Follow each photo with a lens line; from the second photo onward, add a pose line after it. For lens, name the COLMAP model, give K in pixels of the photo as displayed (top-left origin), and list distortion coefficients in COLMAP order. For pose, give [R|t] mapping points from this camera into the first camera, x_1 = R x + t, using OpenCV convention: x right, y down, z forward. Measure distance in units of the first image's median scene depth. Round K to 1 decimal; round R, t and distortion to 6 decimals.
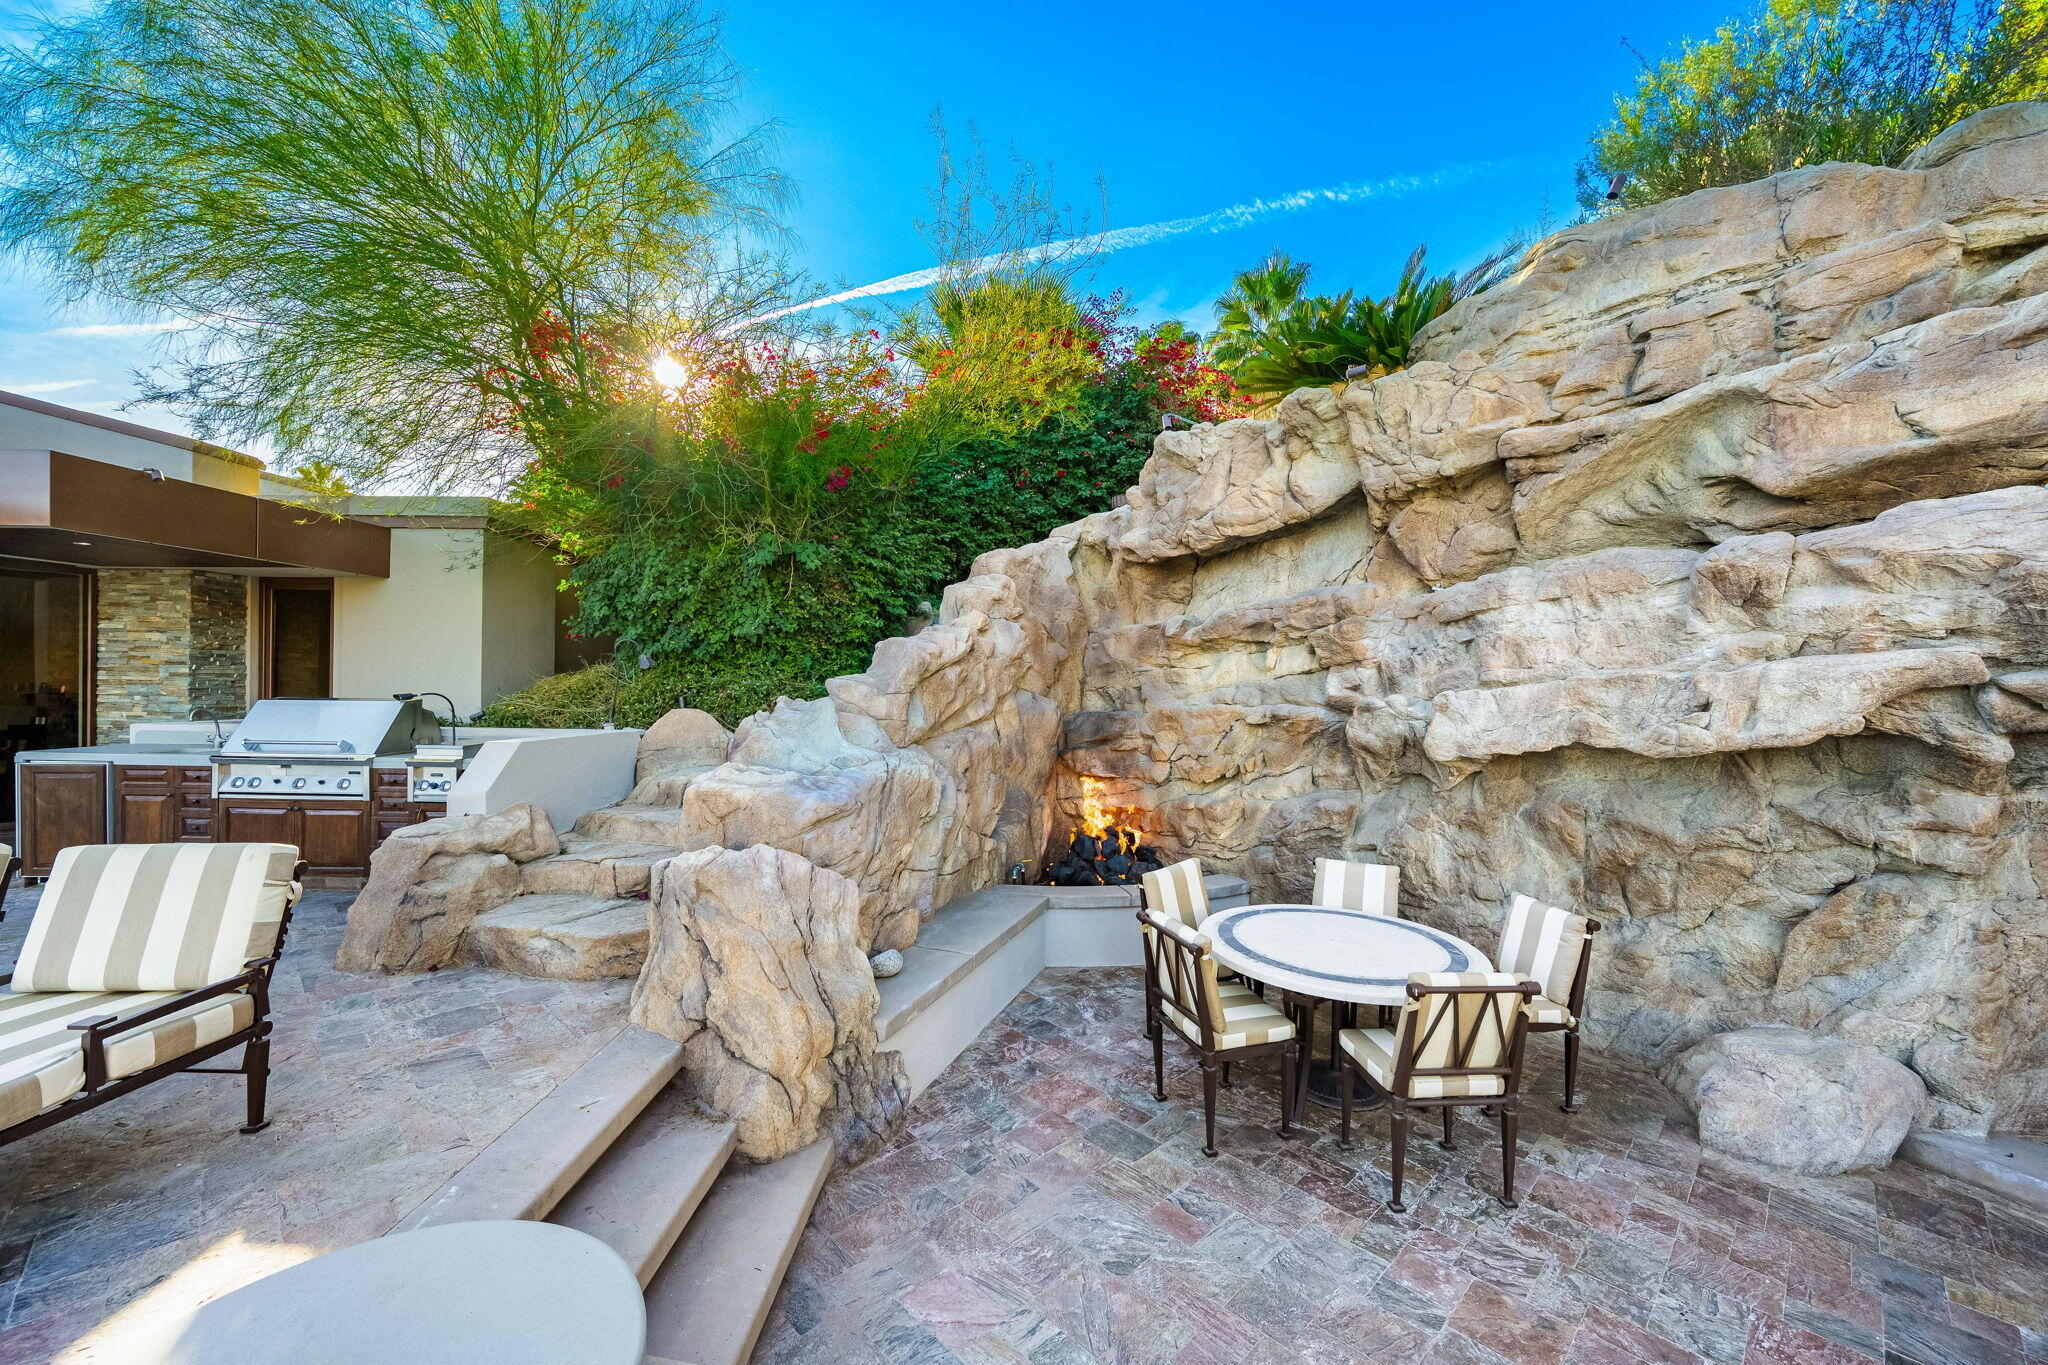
lens RADIAL K [[818.3, 0, 1033.0], [0, 818.3, 683.5], [0, 0, 1]] dist [-0.001214, 0.000111]
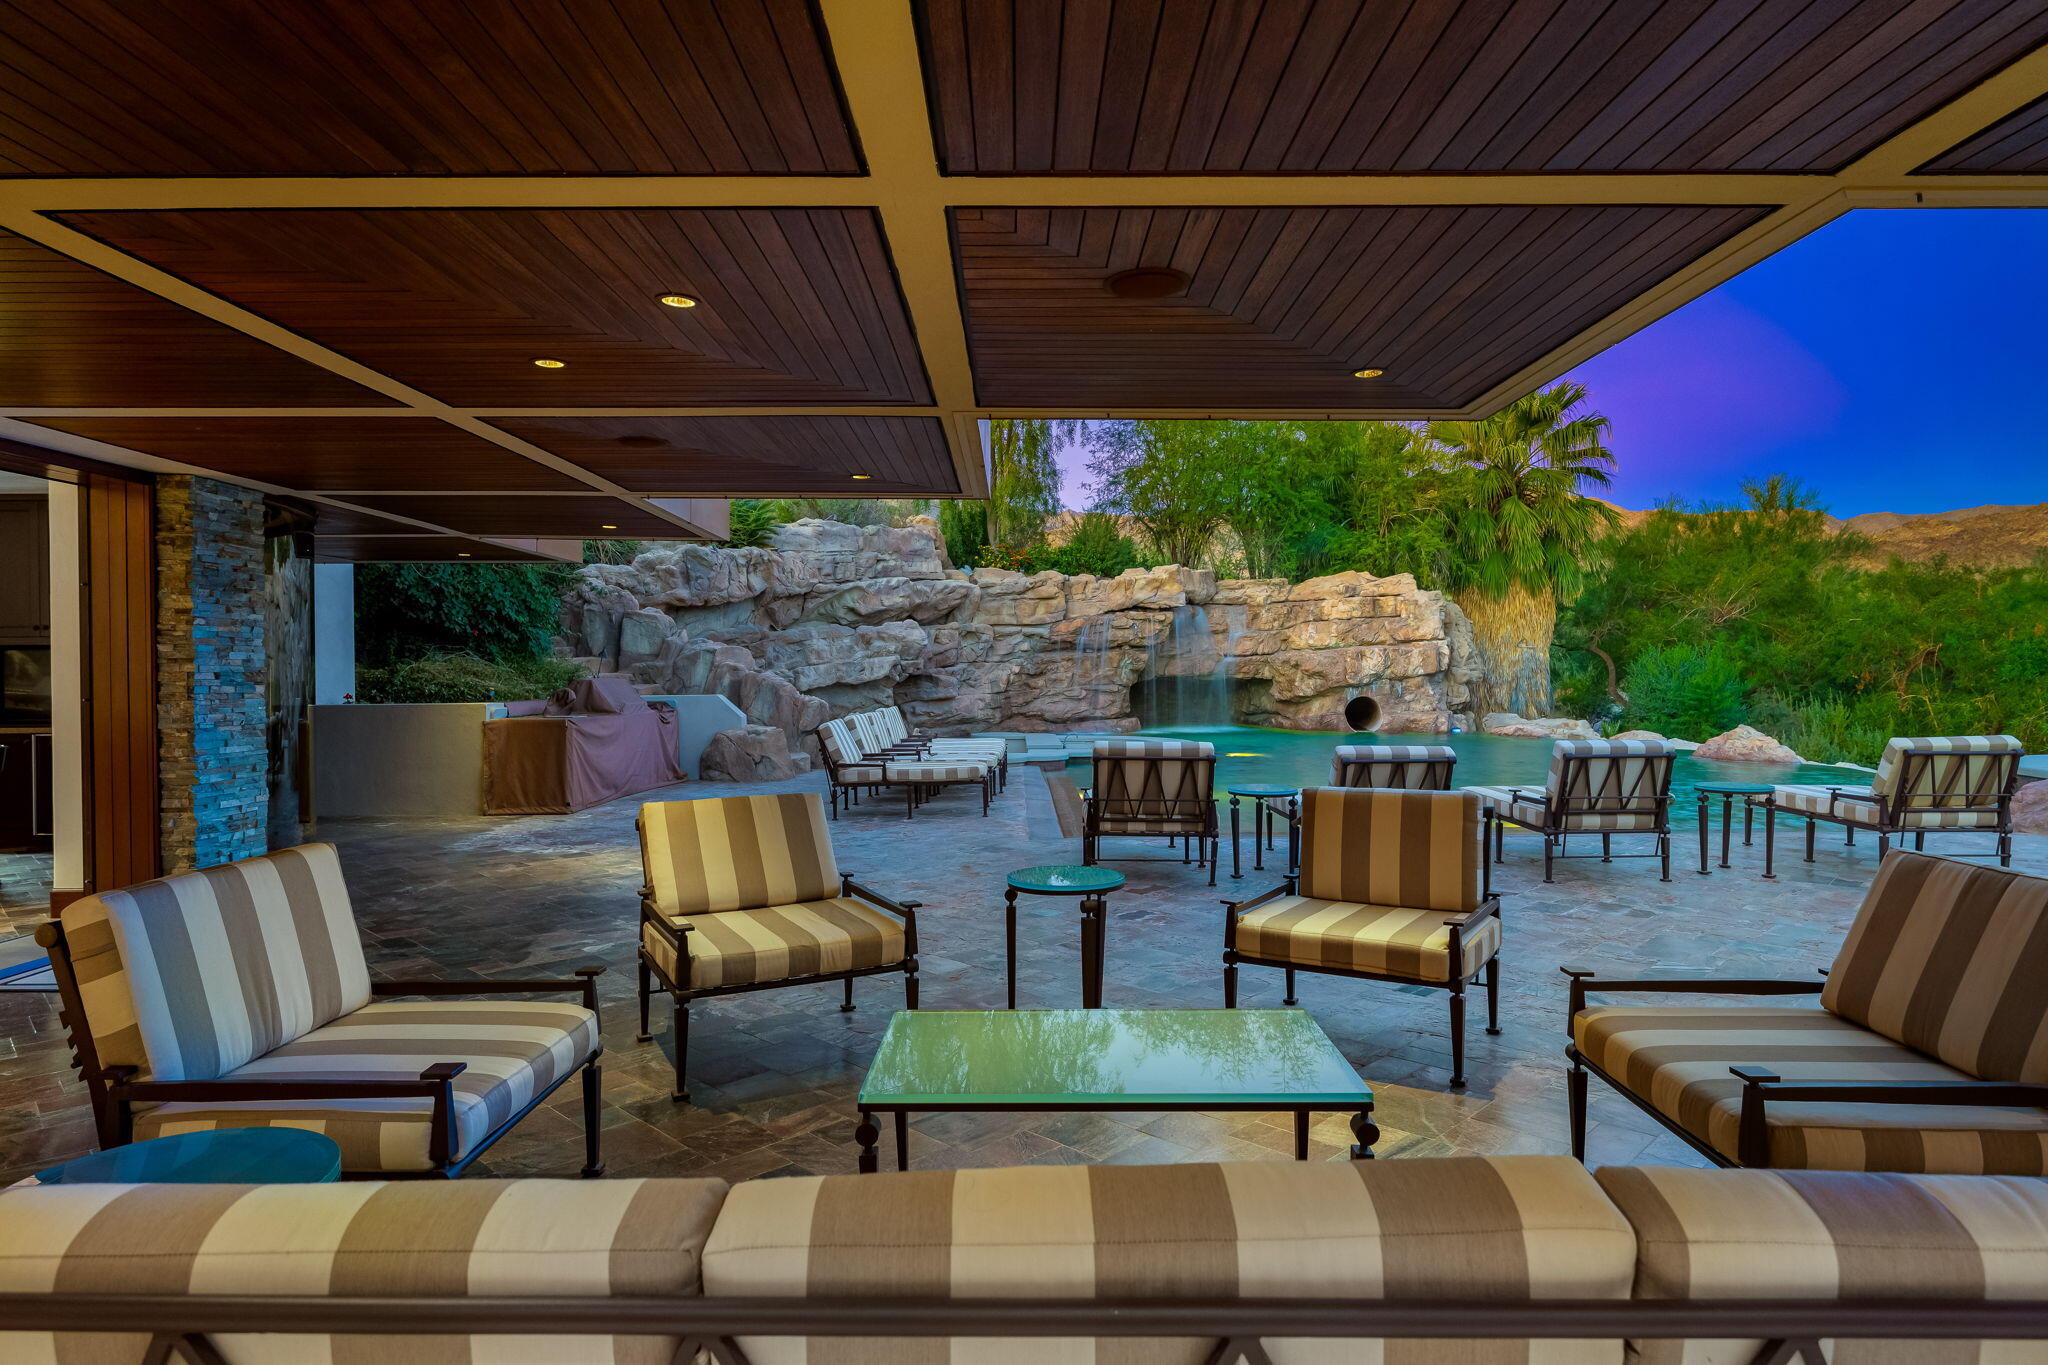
lens RADIAL K [[904.5, 0, 1024.0], [0, 904.5, 682.5], [0, 0, 1]] dist [0.000187, 0.000126]
pose [[-0.003089, -0.022249, 0.999748, -3.198347], [0.005839, 0.999735, 0.022266, -0.003498], [-0.999978, 0.005906, -0.002958, 0.236989]]
